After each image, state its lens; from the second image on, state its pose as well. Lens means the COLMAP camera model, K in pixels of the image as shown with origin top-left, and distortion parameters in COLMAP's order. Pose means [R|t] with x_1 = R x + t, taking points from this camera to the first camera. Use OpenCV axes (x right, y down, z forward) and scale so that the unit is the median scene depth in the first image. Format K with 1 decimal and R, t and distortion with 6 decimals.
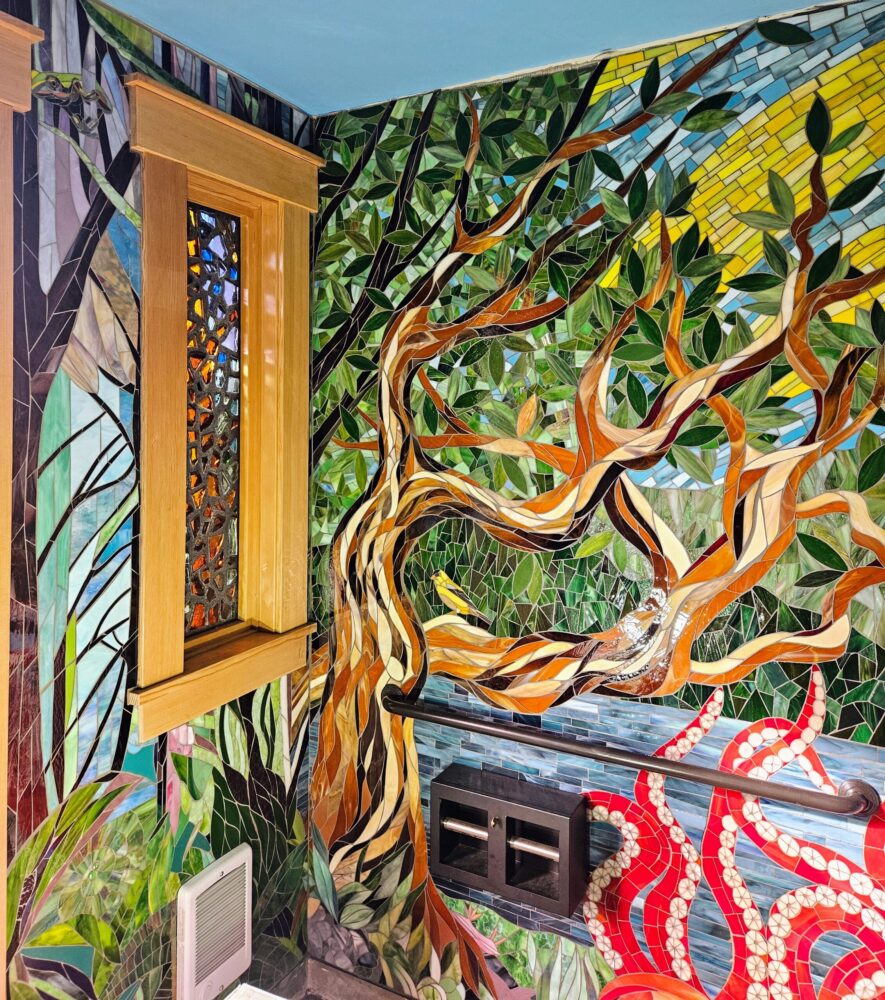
lens RADIAL K [[705.3, 0, 431.8], [0, 705.3, 418.3], [0, 0, 1]] dist [0.055727, -0.039066]
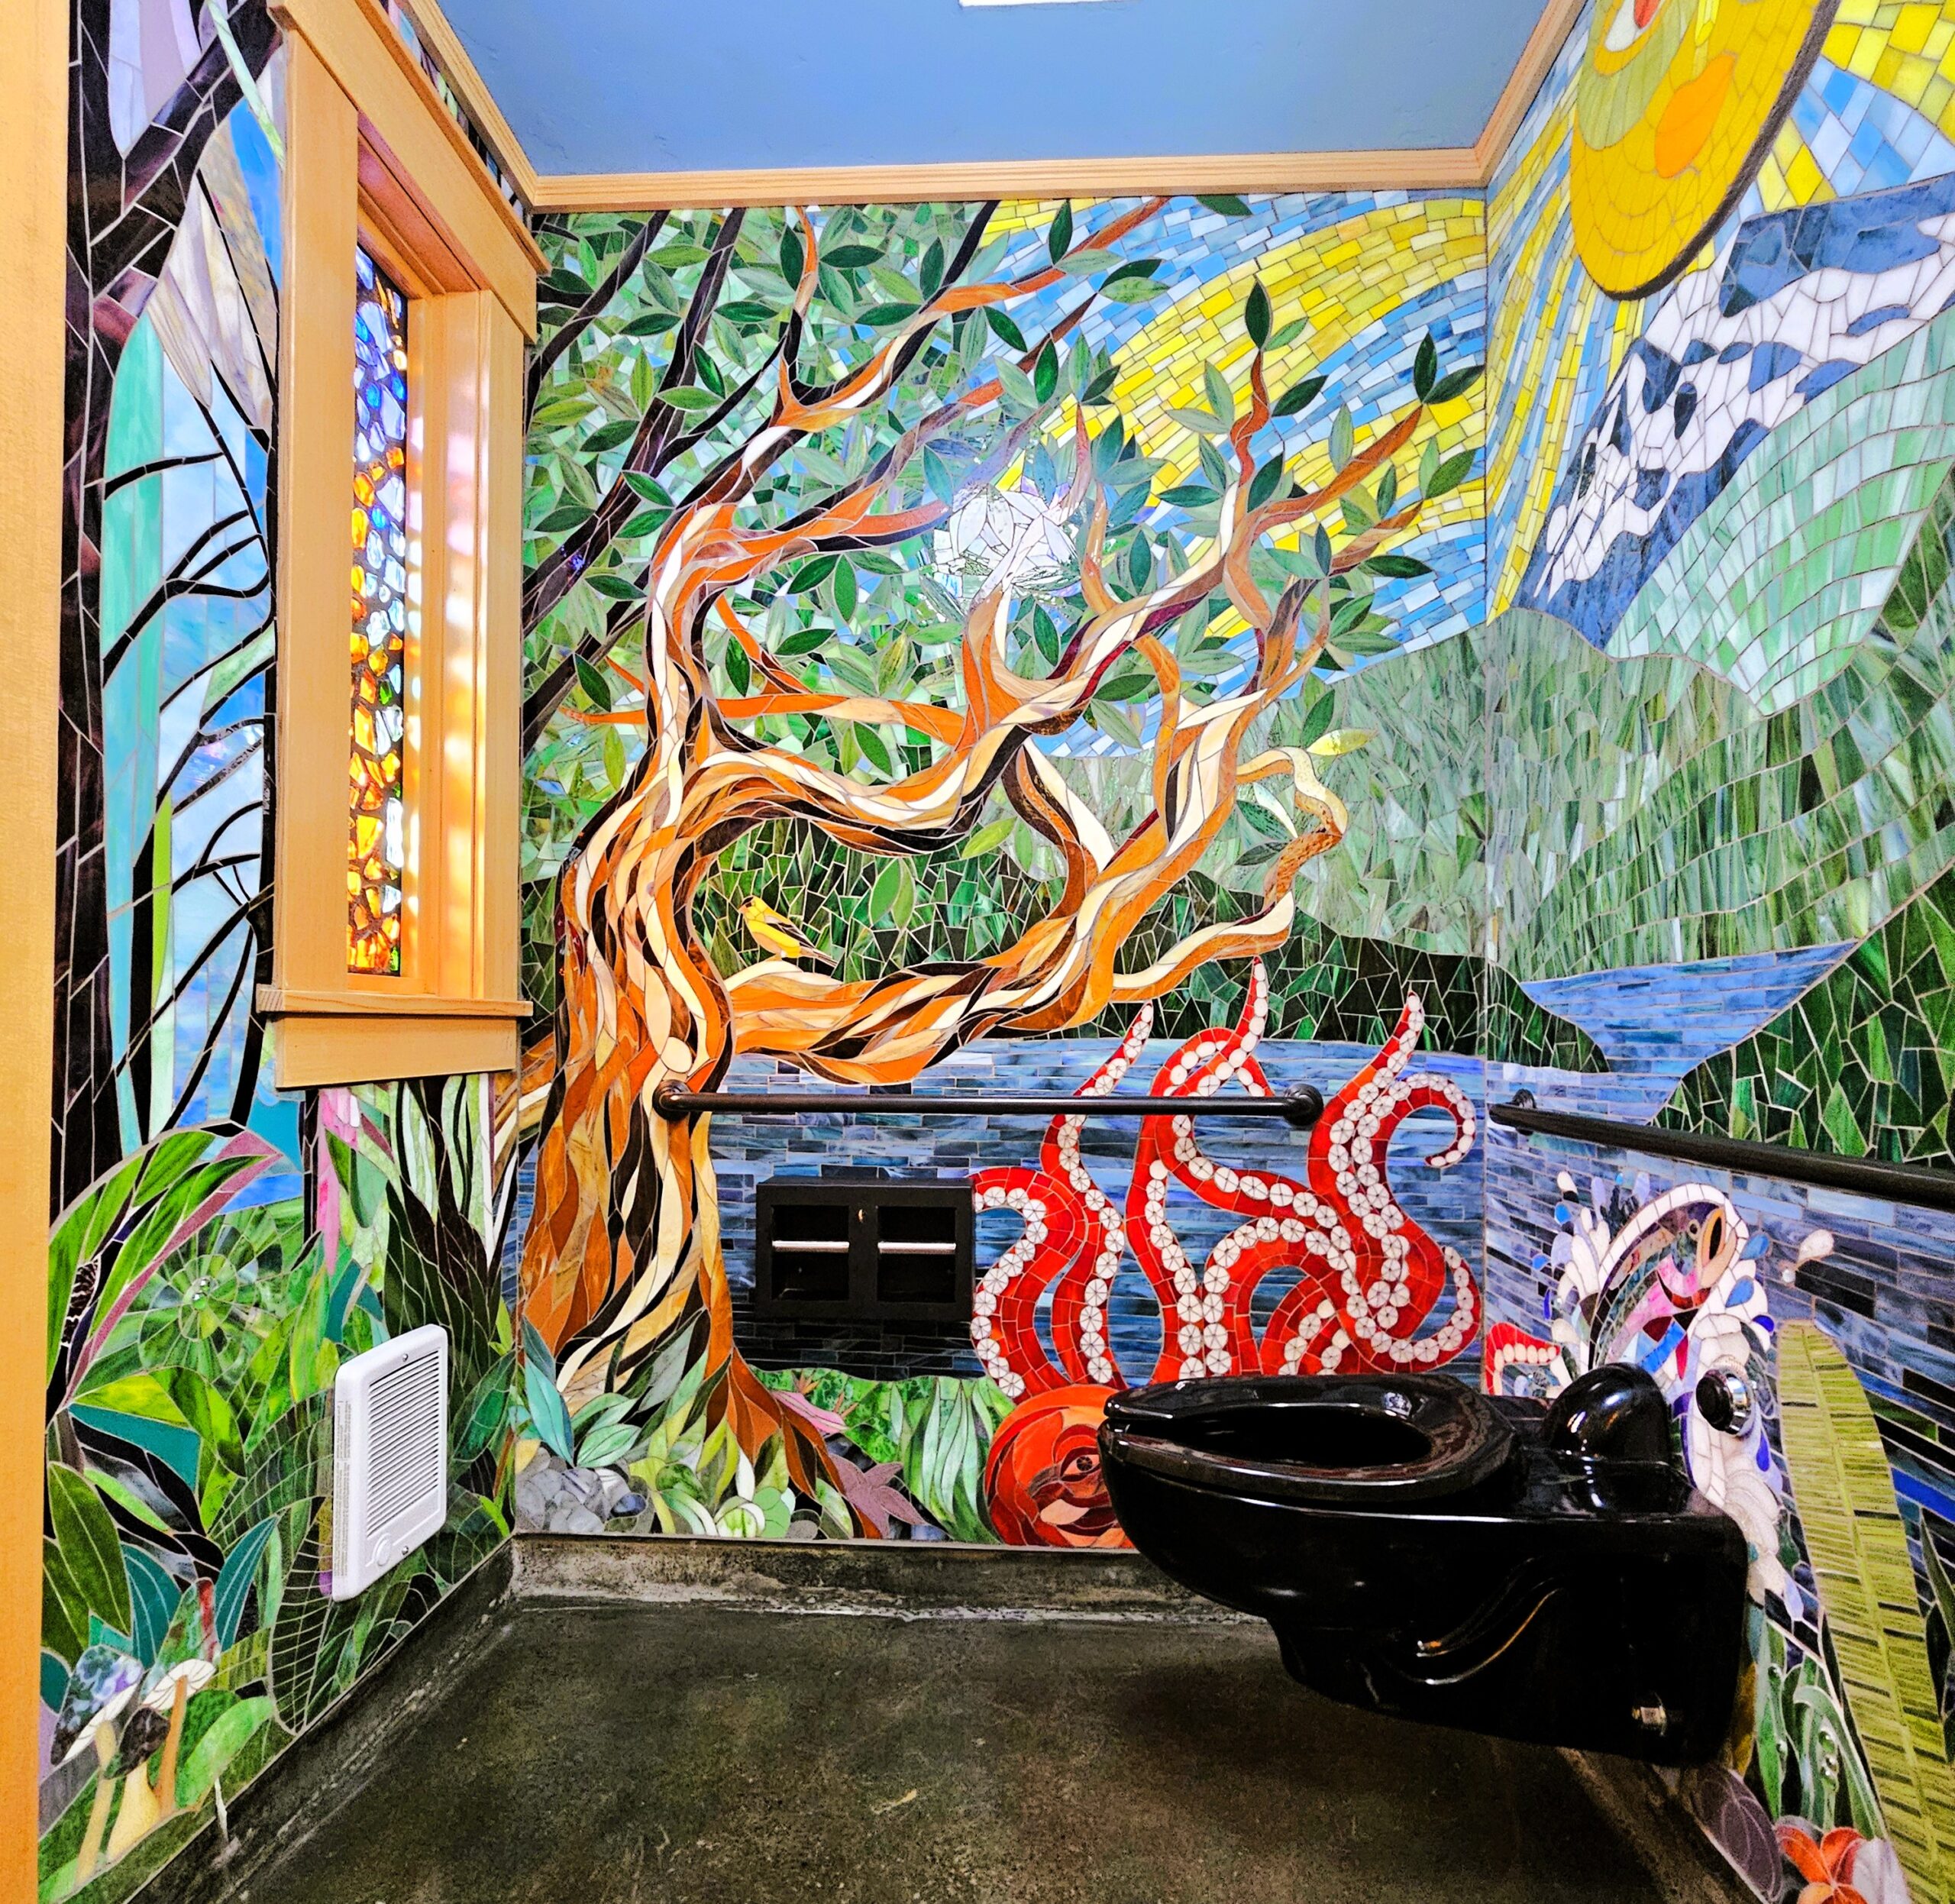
lens RADIAL K [[991.4, 0, 973.1], [0, 991.4, 945.3], [0, 0, 1]] dist [0.000604, 0.000073]
pose [[0.915182, 0.010015, 0.402915, -0.203497], [-0.008064, 0.999946, -0.006539, 0.308679], [-0.402959, 0.002735, 0.915214, 0.077631]]
